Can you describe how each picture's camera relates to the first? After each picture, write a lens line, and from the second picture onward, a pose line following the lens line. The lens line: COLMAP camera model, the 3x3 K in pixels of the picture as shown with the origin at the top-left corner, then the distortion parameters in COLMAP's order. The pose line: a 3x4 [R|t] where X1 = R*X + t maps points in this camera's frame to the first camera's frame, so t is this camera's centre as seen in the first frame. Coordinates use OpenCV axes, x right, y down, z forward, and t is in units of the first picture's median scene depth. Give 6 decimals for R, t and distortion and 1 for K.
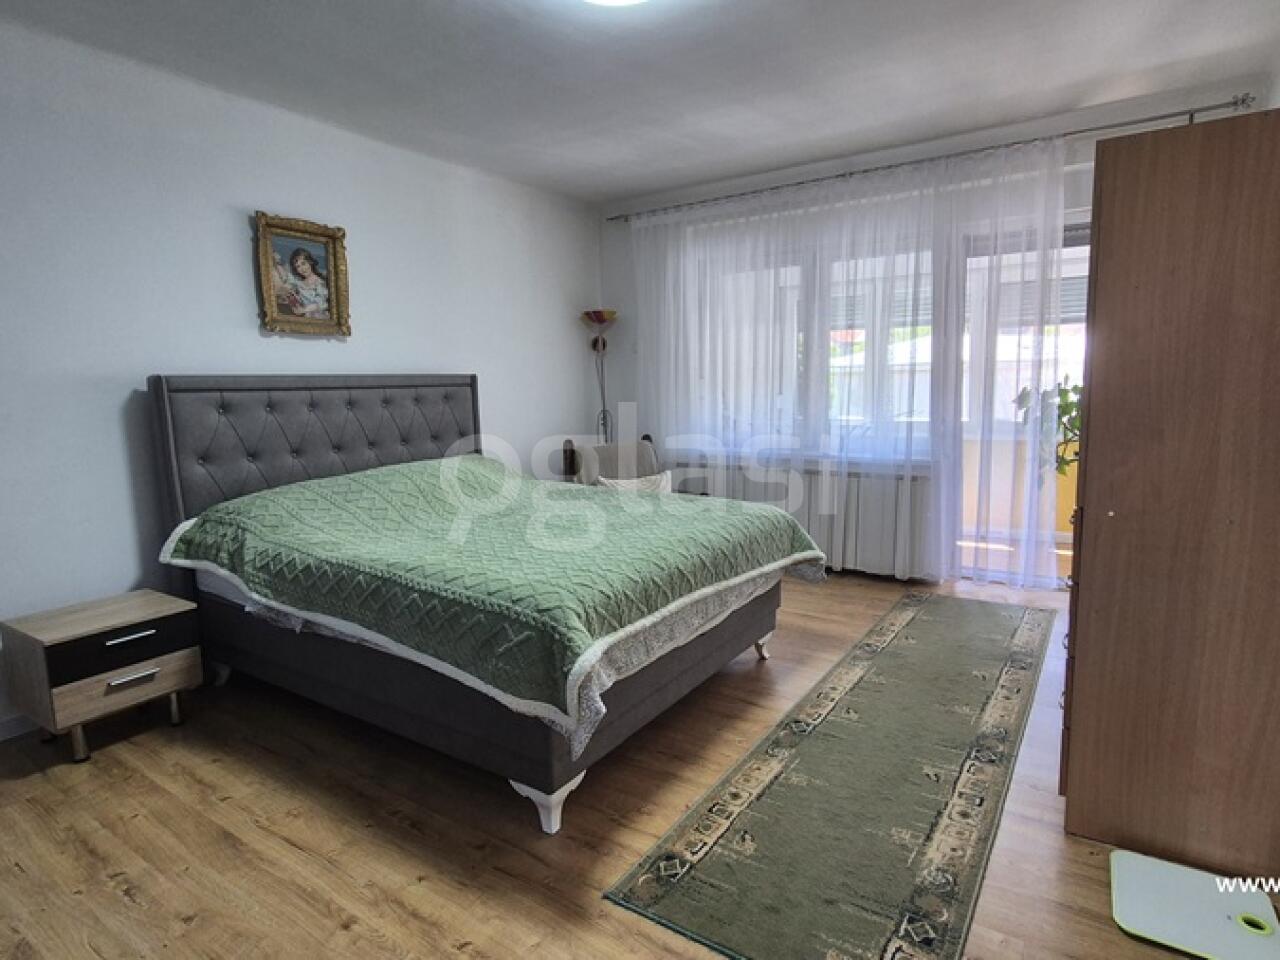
lens RADIAL K [[706.8, 0, 644.3], [0, 706.8, 485.6], [0, 0, 1]] dist [0.000325, 0.000438]
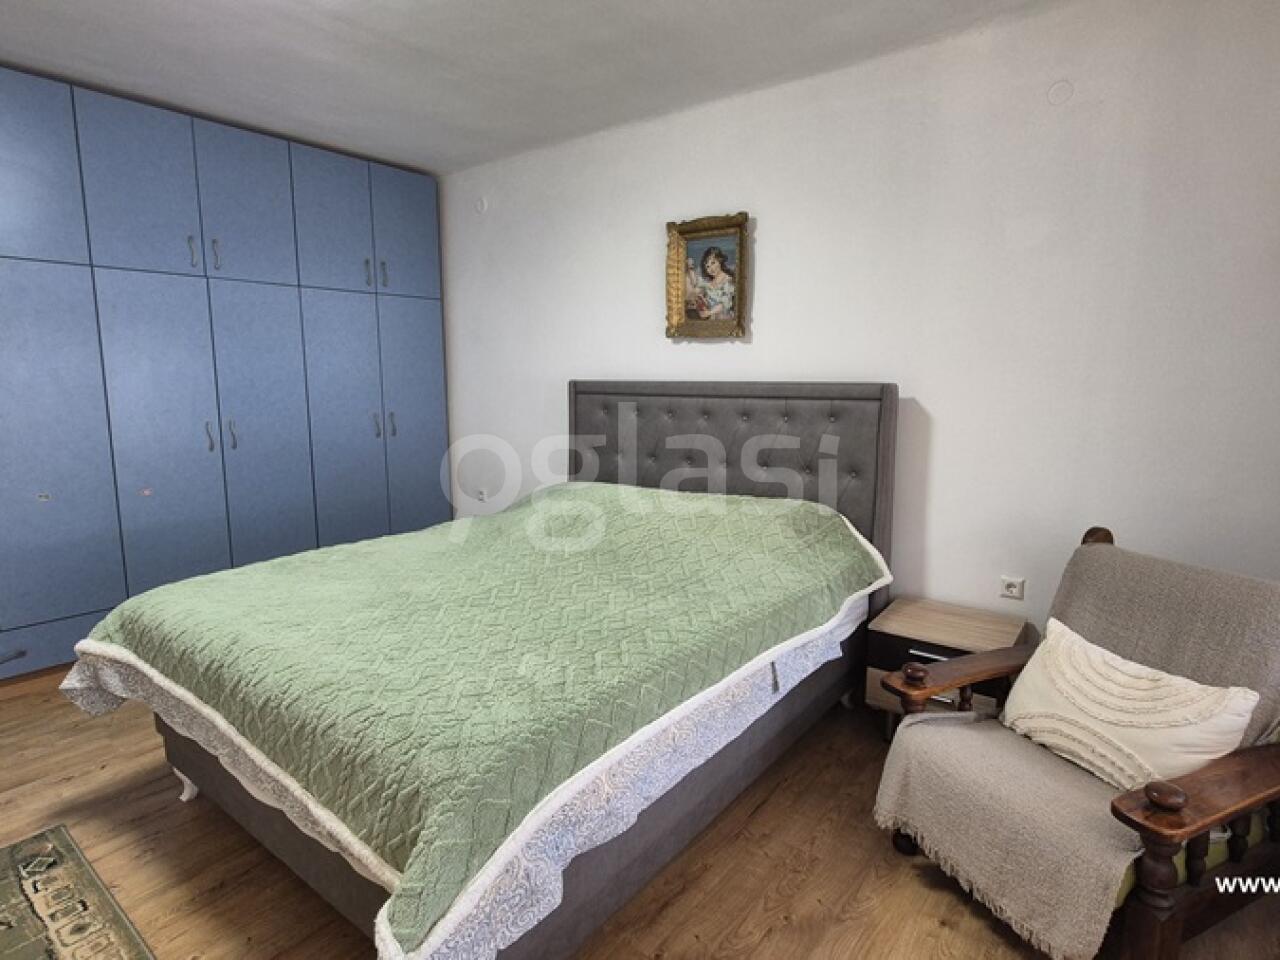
lens RADIAL K [[706.8, 0, 644.3], [0, 706.8, 485.6], [0, 0, 1]] dist [0.000325, 0.000438]
pose [[-0.071586, 0.150429, -0.986026, 0.493835], [-0.157313, 0.974486, 0.160090, -0.160742], [0.984951, 0.166575, -0.046095, 0.998416]]
